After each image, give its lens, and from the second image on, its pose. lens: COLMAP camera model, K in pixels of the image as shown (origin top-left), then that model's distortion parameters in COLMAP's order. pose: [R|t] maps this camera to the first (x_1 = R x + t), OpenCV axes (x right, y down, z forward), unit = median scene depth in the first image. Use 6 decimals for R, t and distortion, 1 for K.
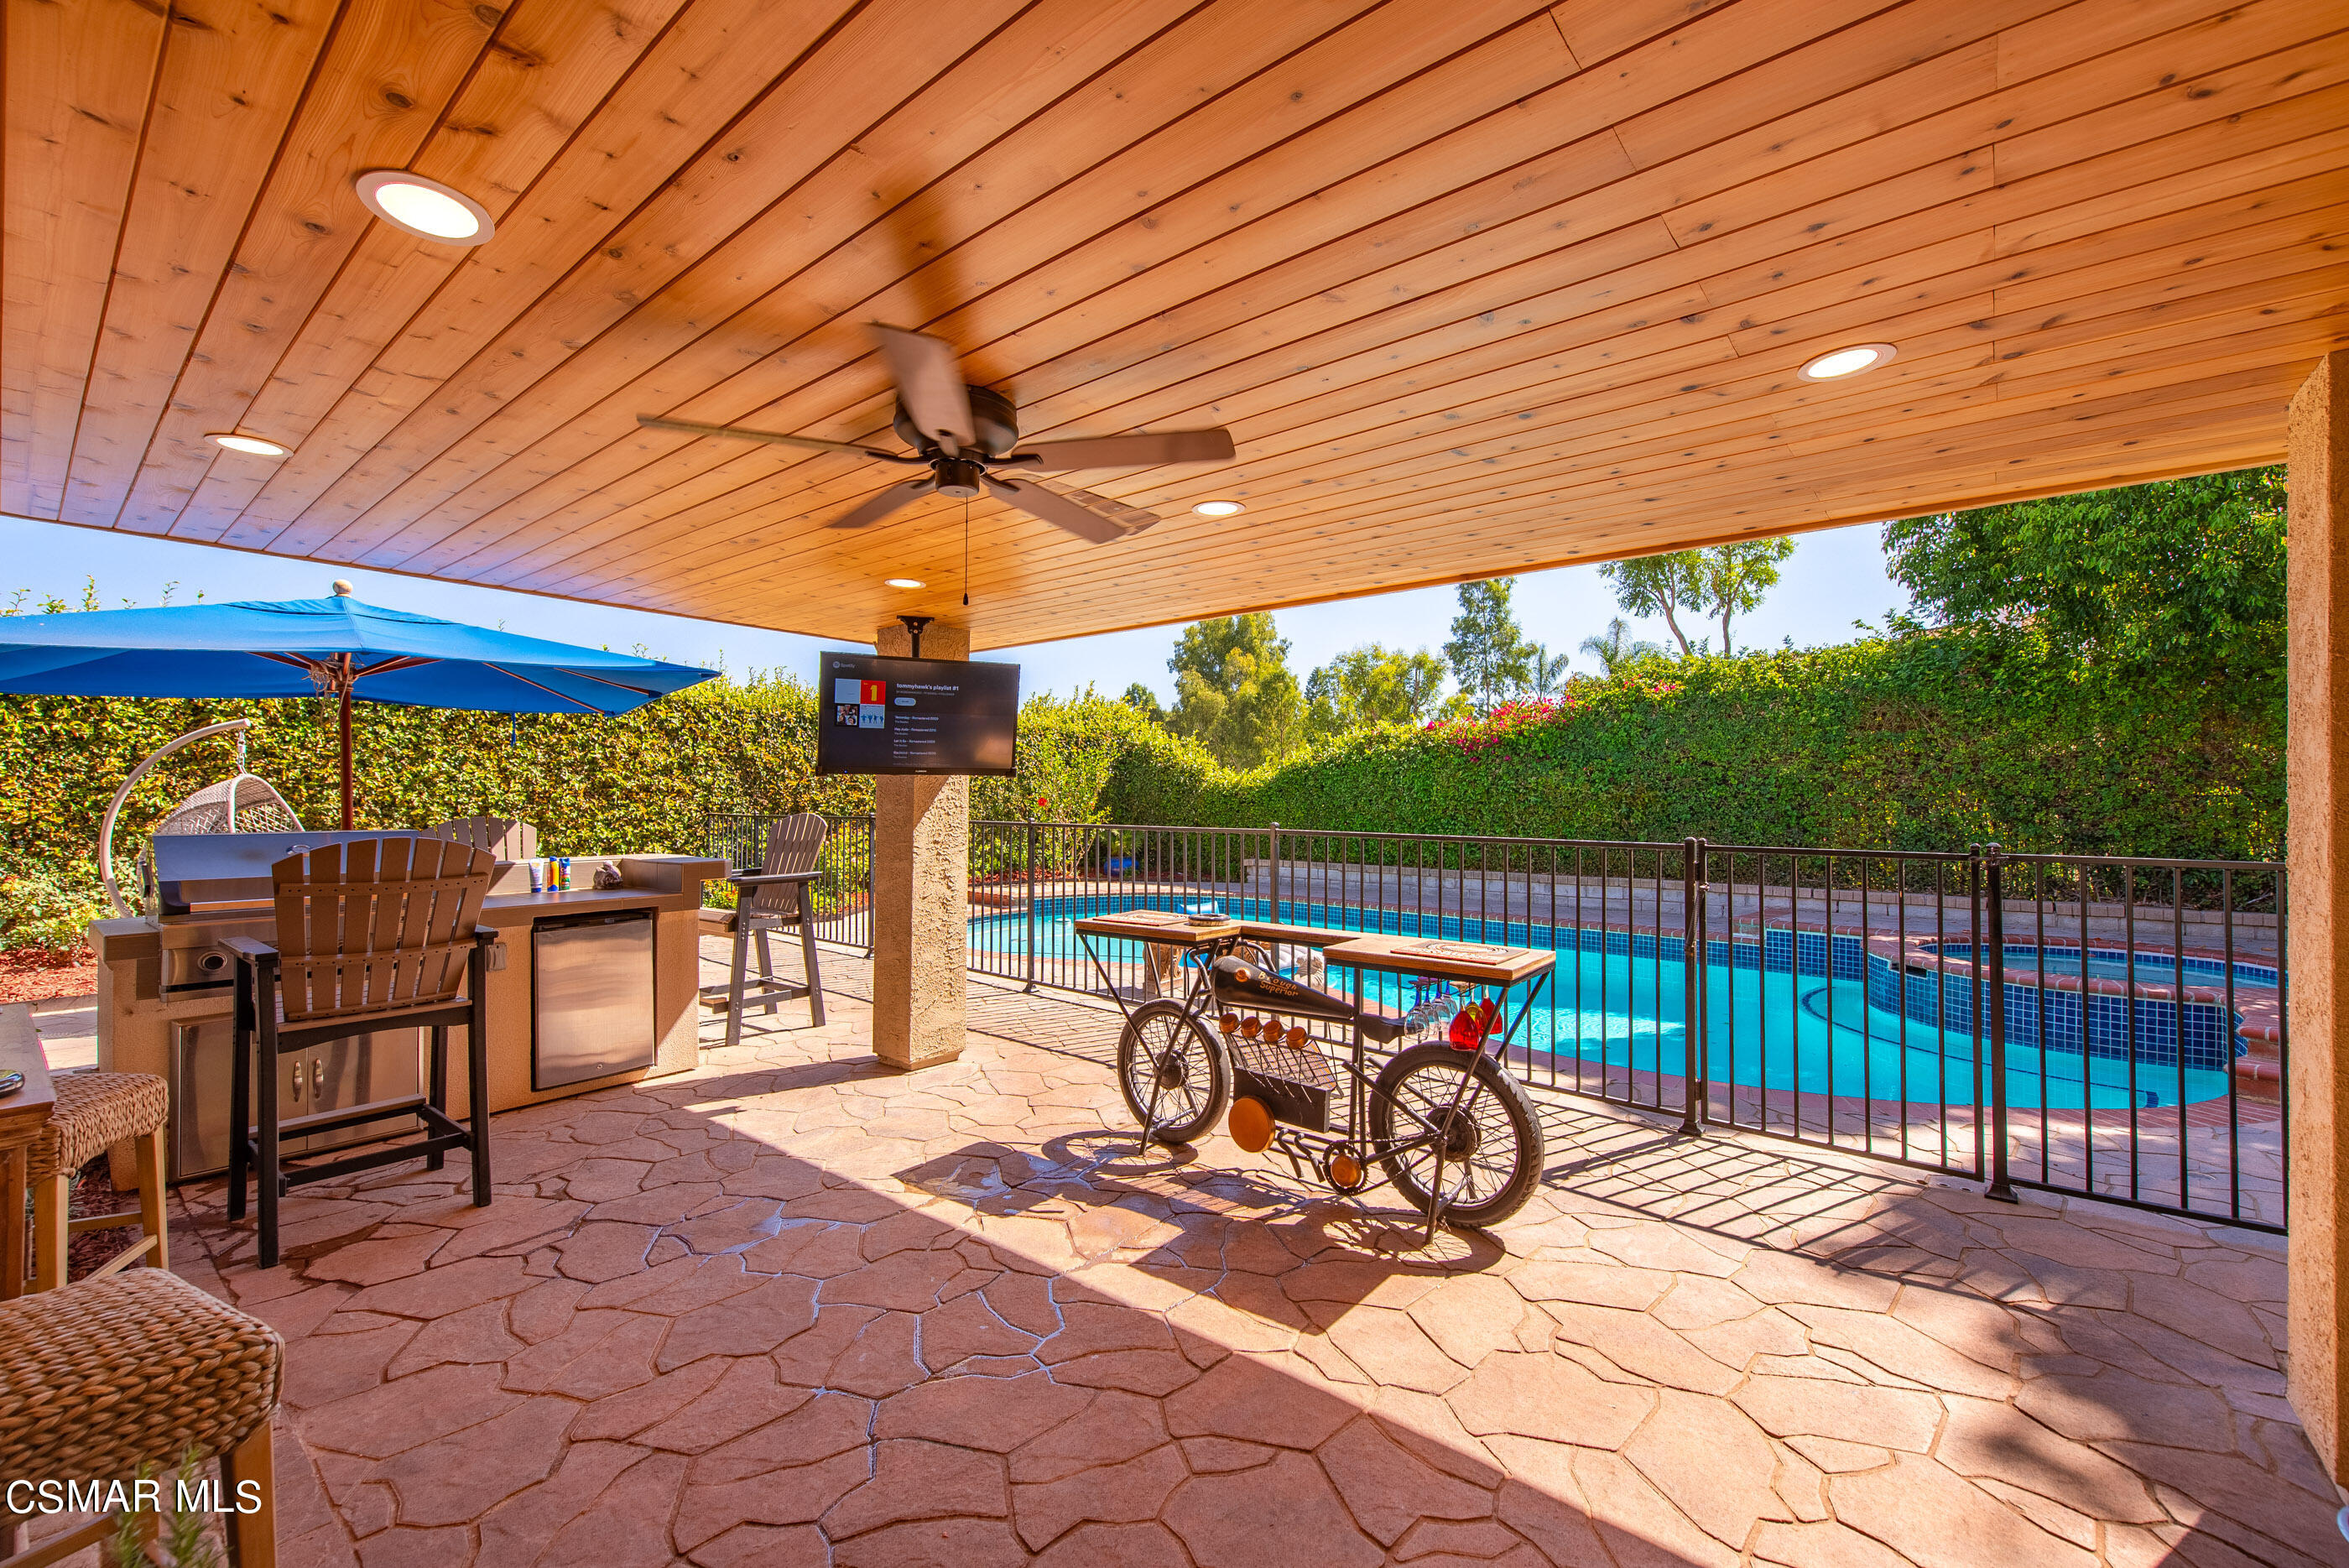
lens RADIAL K [[933.0, 0, 1181.1], [0, 933.0, 788.2], [0, 0, 1]] dist [0.008118, -0.000343]
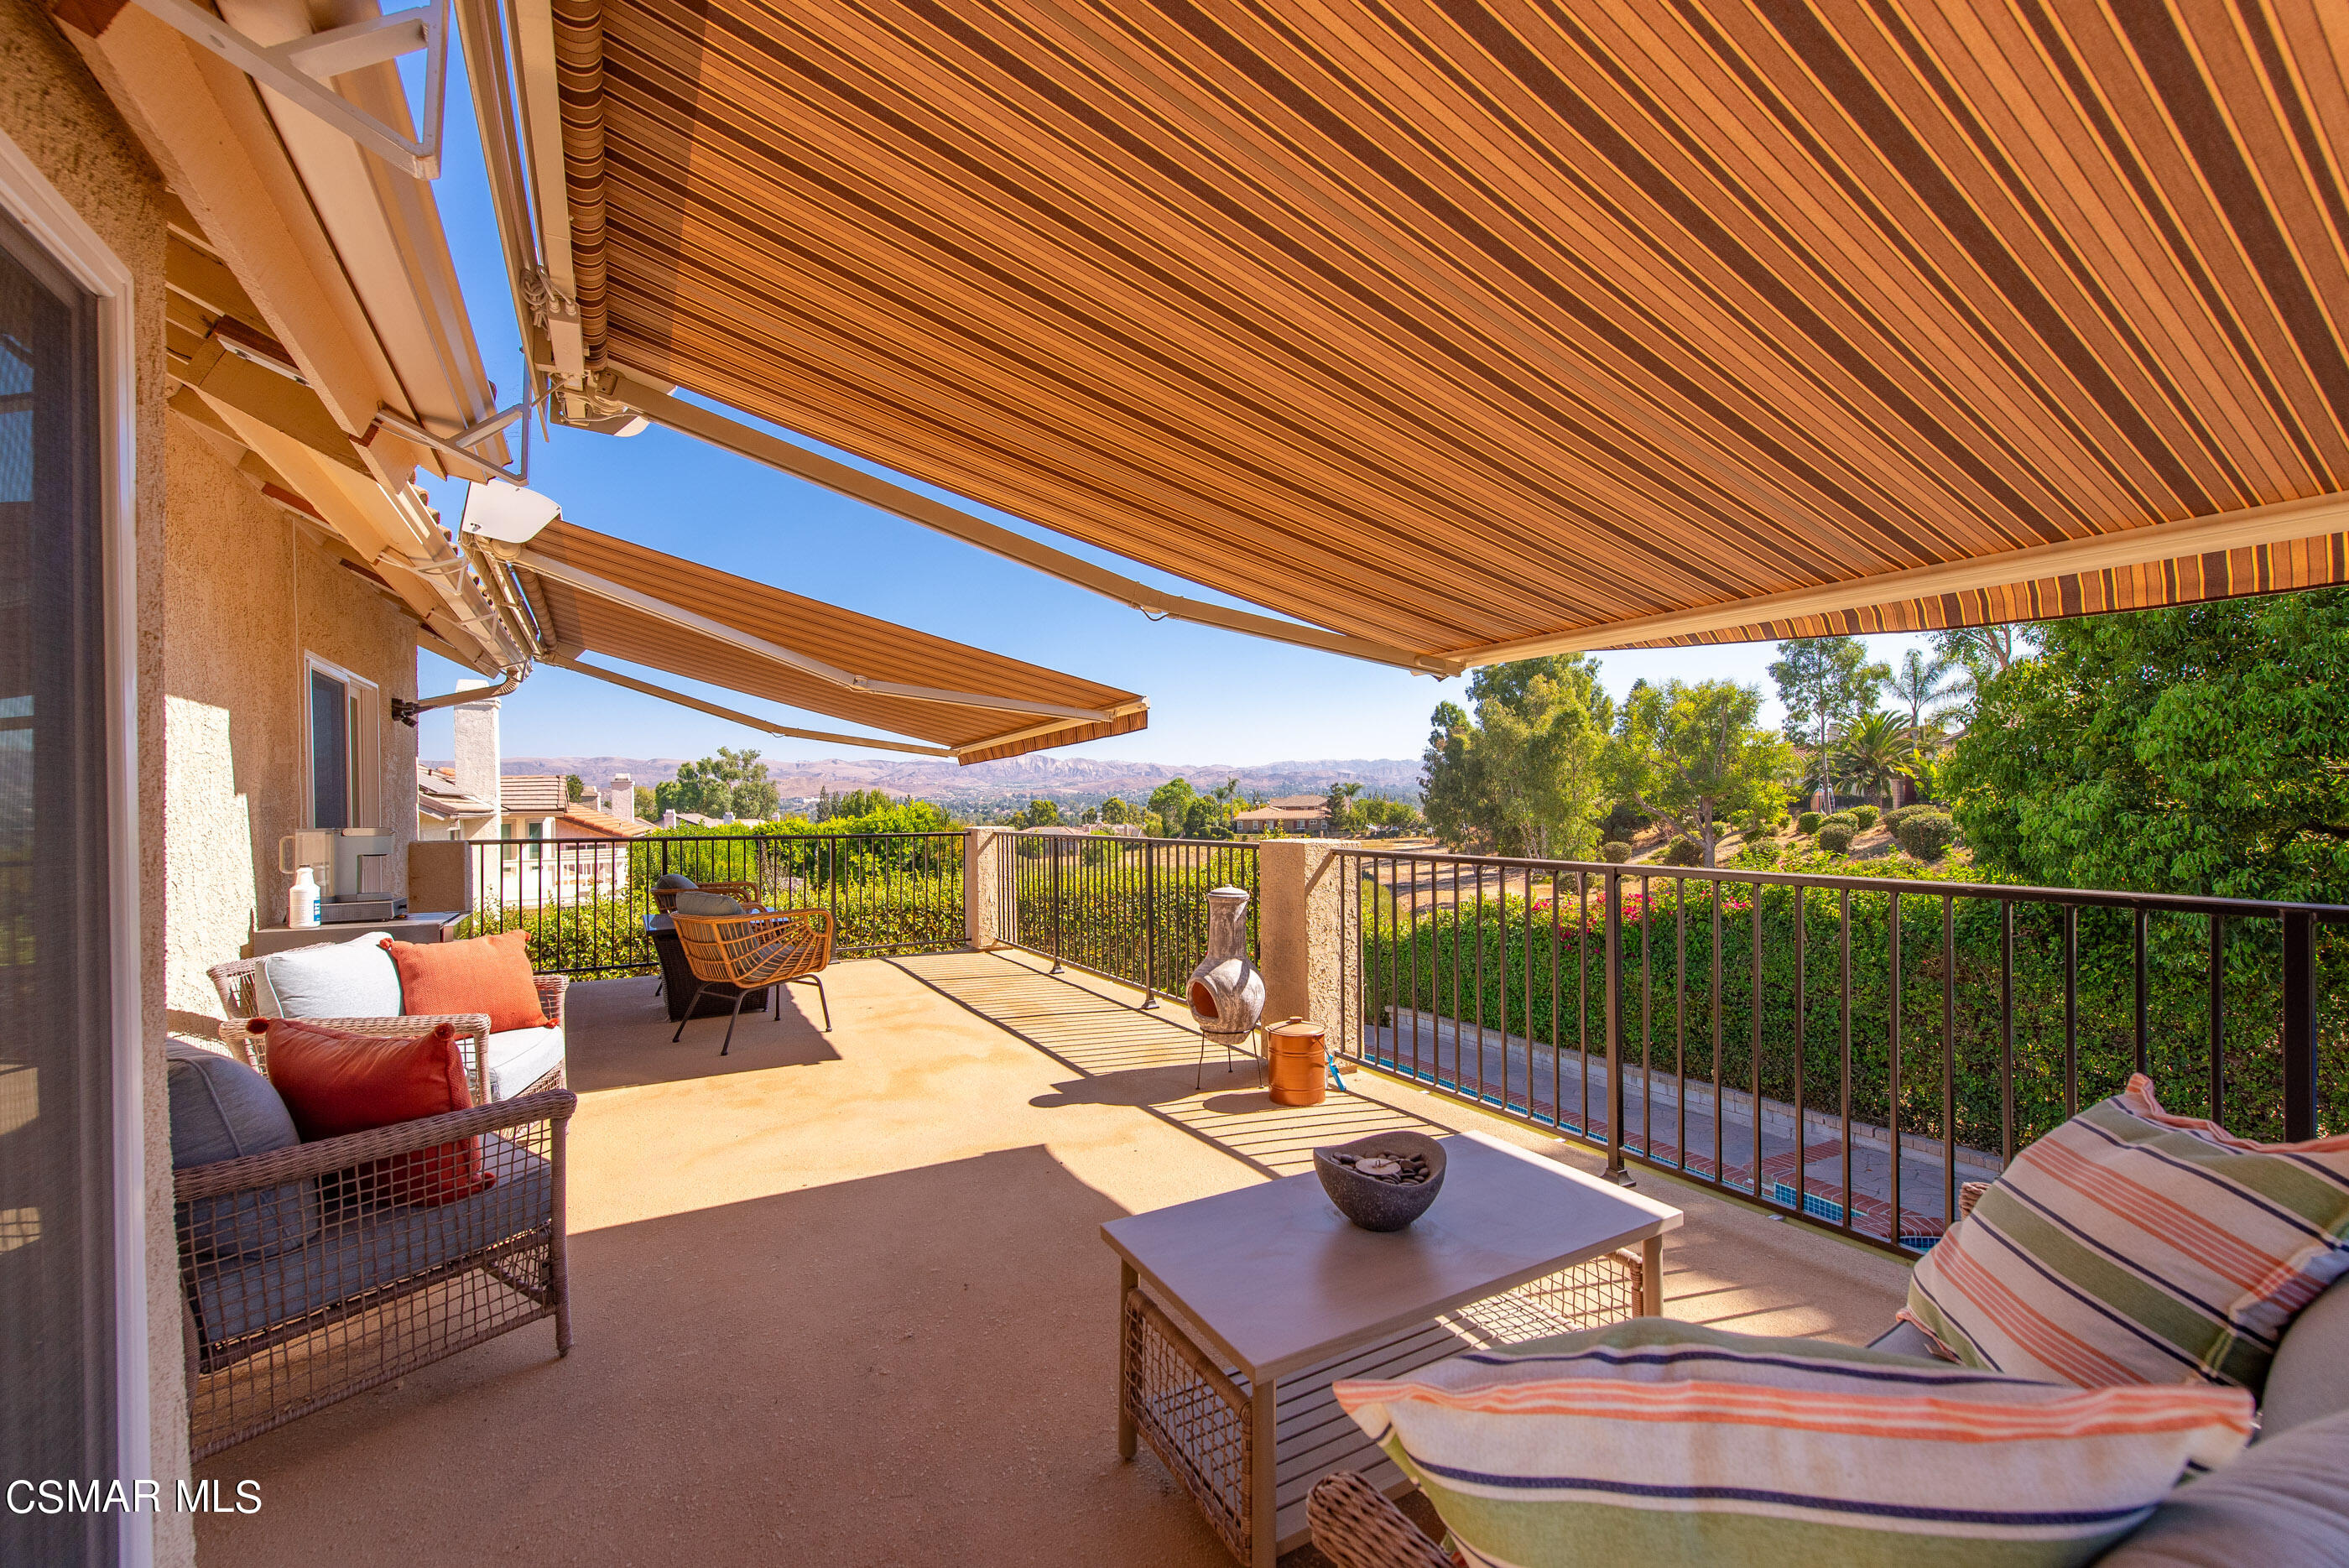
lens RADIAL K [[916.4, 0, 1192.7], [0, 916.4, 789.6], [0, 0, 1]] dist [0.006608, -0.000539]
pose [[0.941028, -0.026172, -0.337314, 0.330249], [0.025781, 0.999652, -0.005637, -0.267276], [0.337344, -0.003392, 0.941375, -0.165441]]
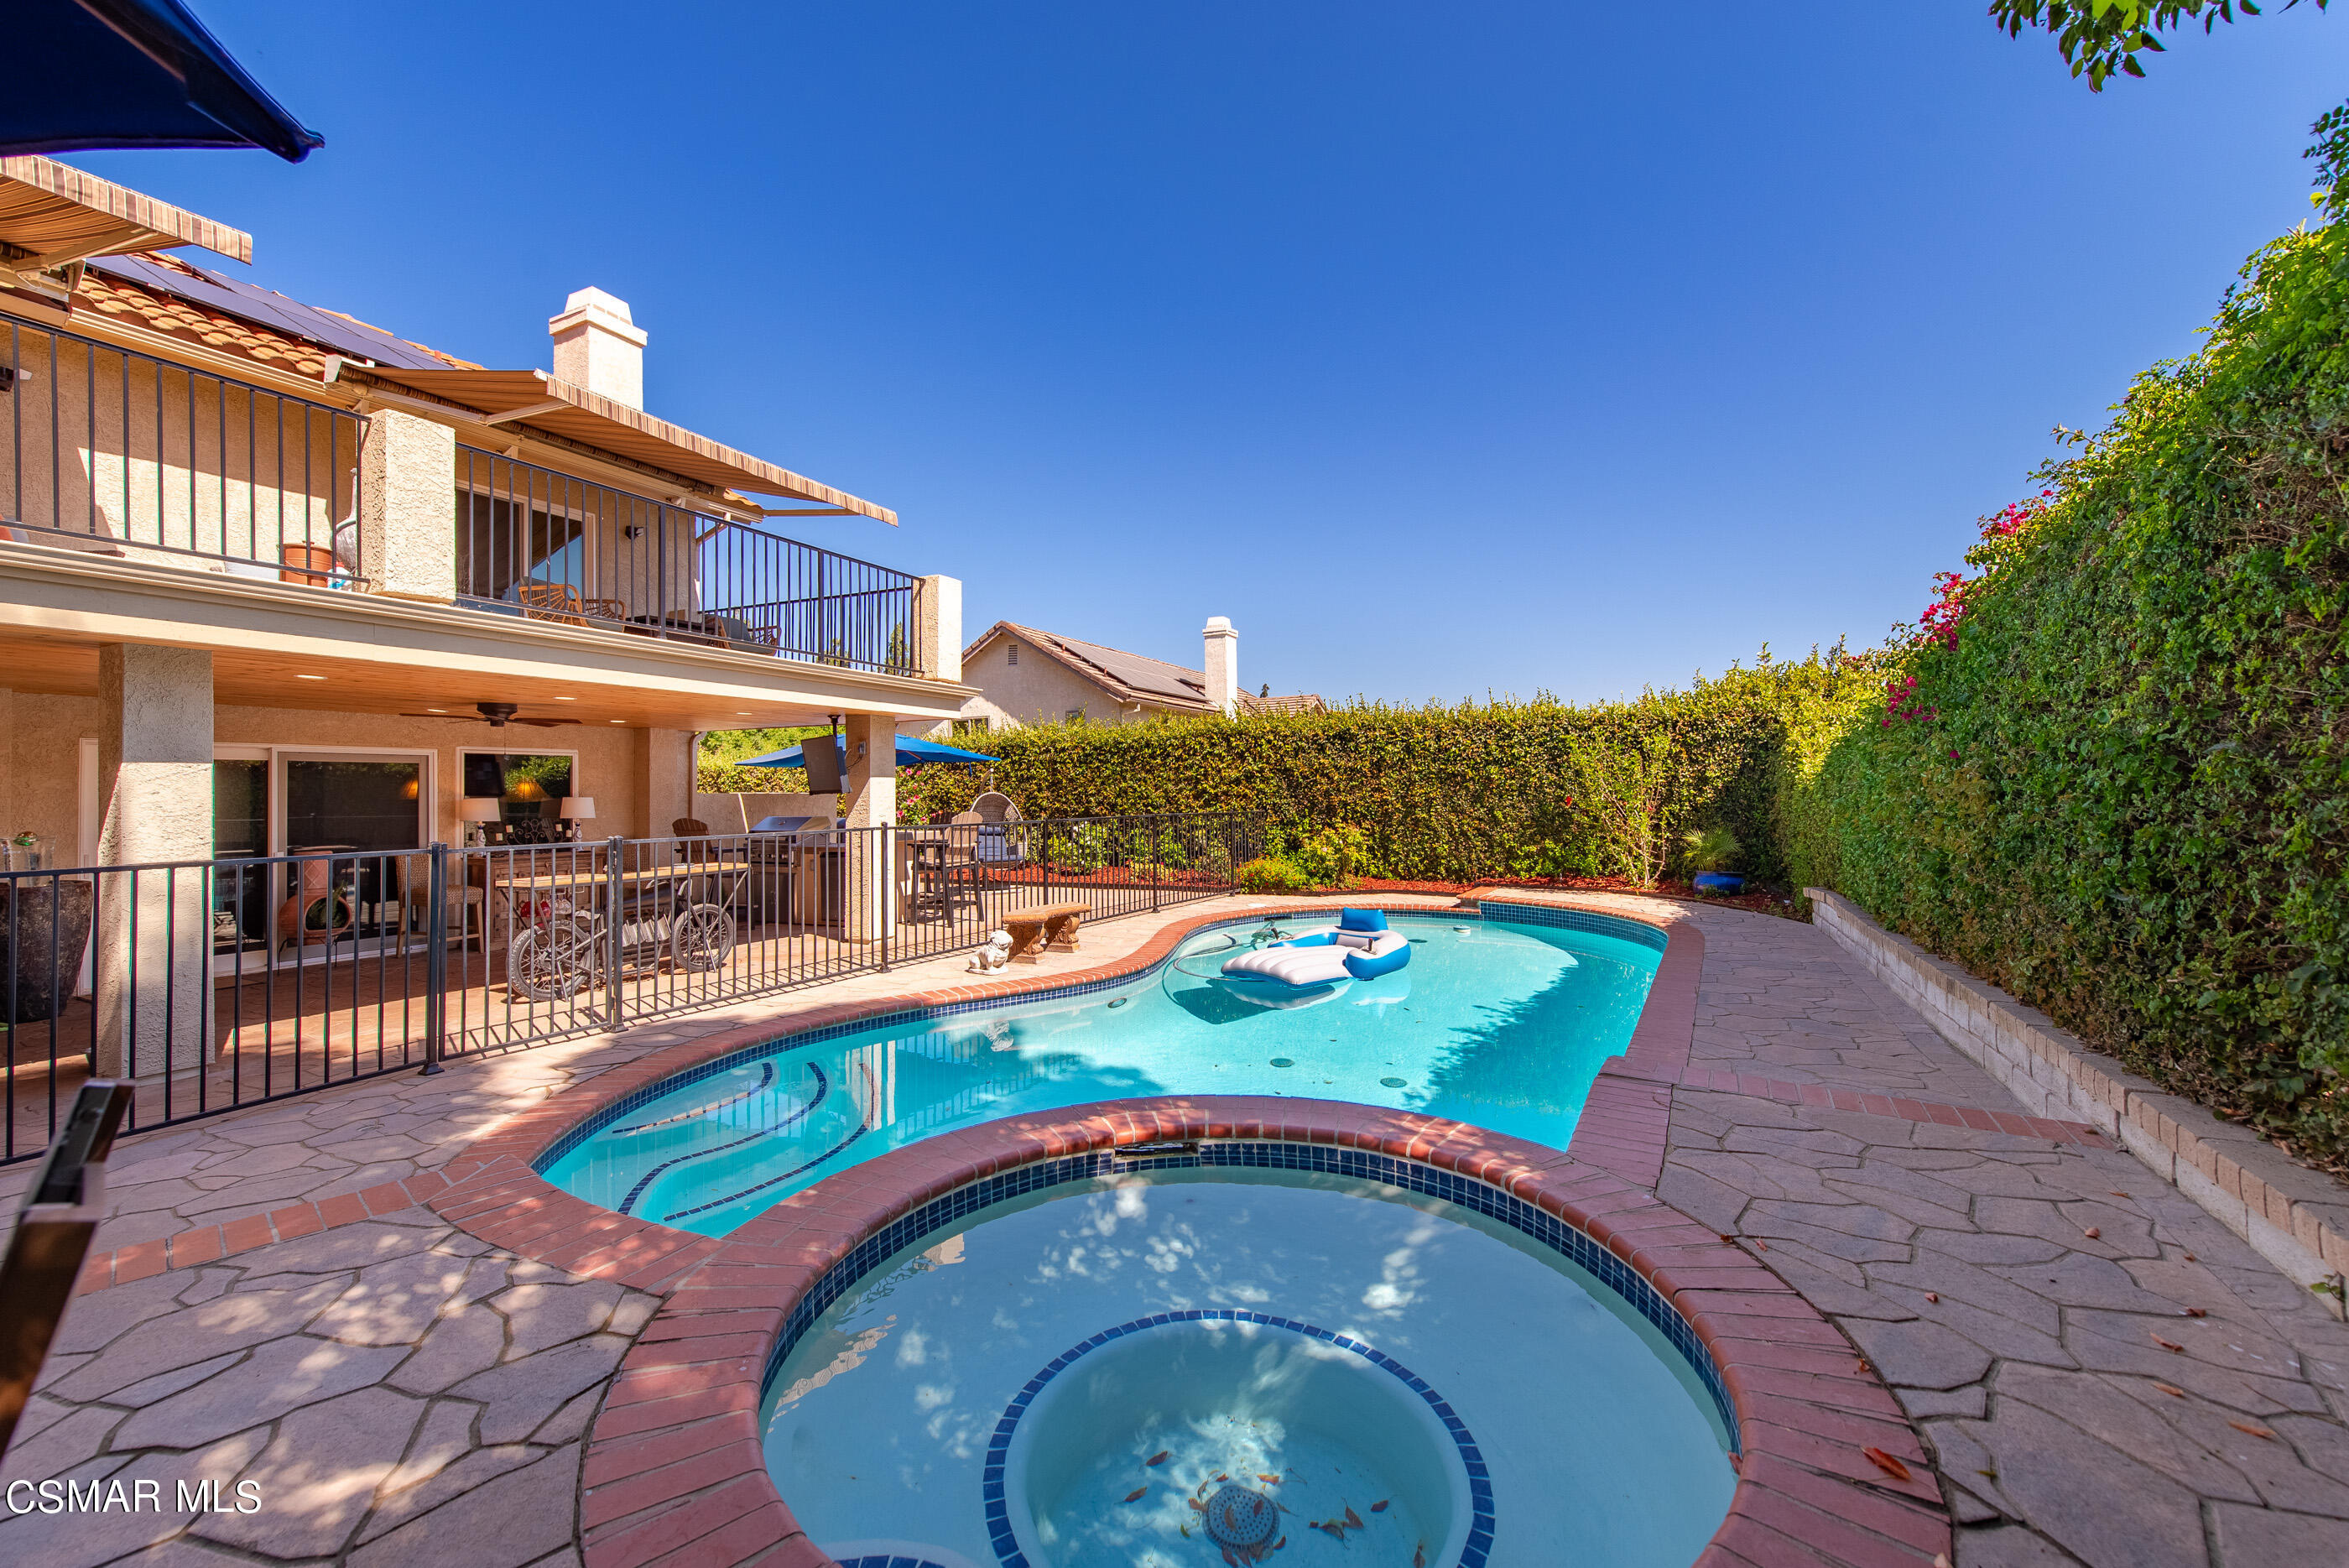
lens RADIAL K [[916.4, 0, 1192.7], [0, 916.4, 789.6], [0, 0, 1]] dist [0.006608, -0.000539]
pose [[0.241998, -0.010930, -0.970215, 0.877994], [0.020317, 0.999774, -0.006196, 0.002010], [0.970064, -0.018212, 0.242166, 0.606112]]
